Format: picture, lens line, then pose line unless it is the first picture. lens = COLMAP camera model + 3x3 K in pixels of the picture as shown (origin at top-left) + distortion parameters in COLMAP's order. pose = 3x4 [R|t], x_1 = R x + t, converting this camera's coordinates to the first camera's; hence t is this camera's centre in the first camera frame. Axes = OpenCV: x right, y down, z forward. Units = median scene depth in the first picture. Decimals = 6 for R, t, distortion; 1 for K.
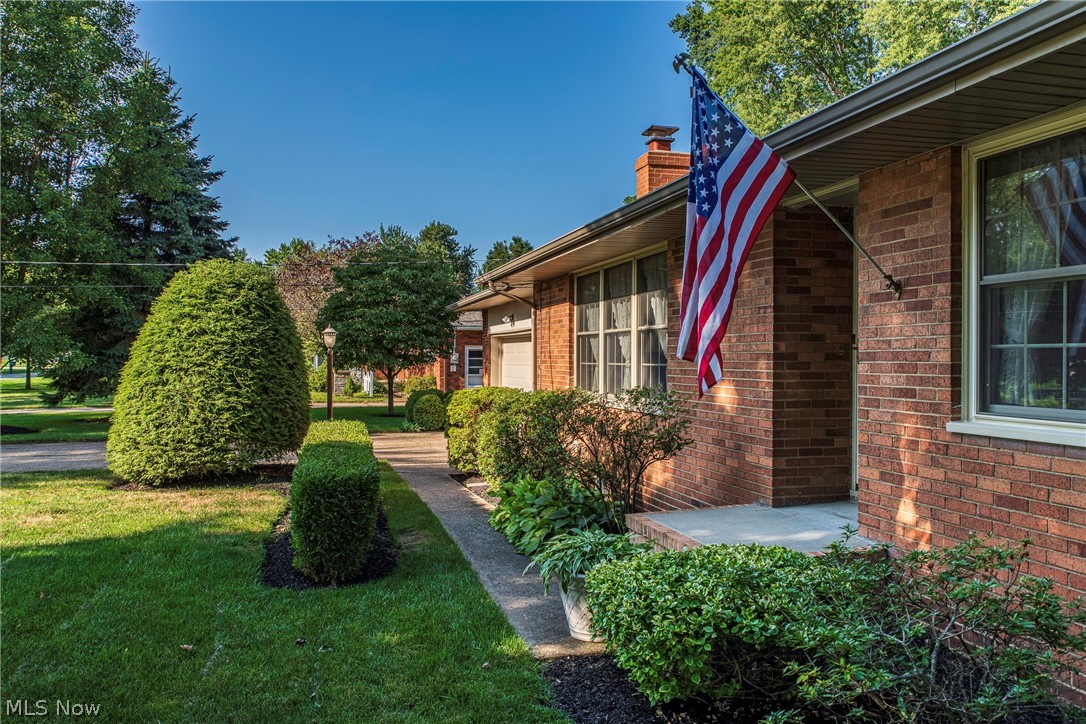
lens RADIAL K [[846.1, 0, 540.0], [0, 846.1, 366.4], [0, 0, 1]] dist [0.001909, -0.005790]
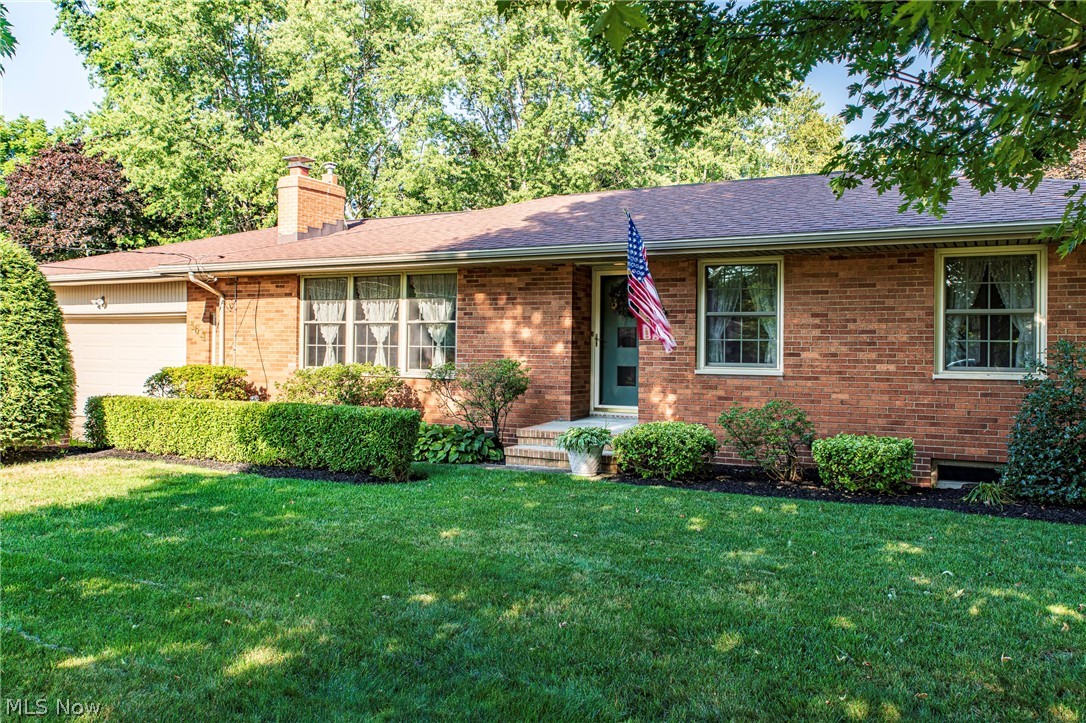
lens RADIAL K [[846.1, 0, 550.2], [0, 846.1, 355.1], [0, 0, 1]] dist [0.001909, -0.005790]
pose [[0.685566, -0.001342, 0.728009, -1.152906], [-0.002615, 0.999987, 0.004306, 0.009194], [-0.728006, -0.004855, 0.685554, -0.279863]]
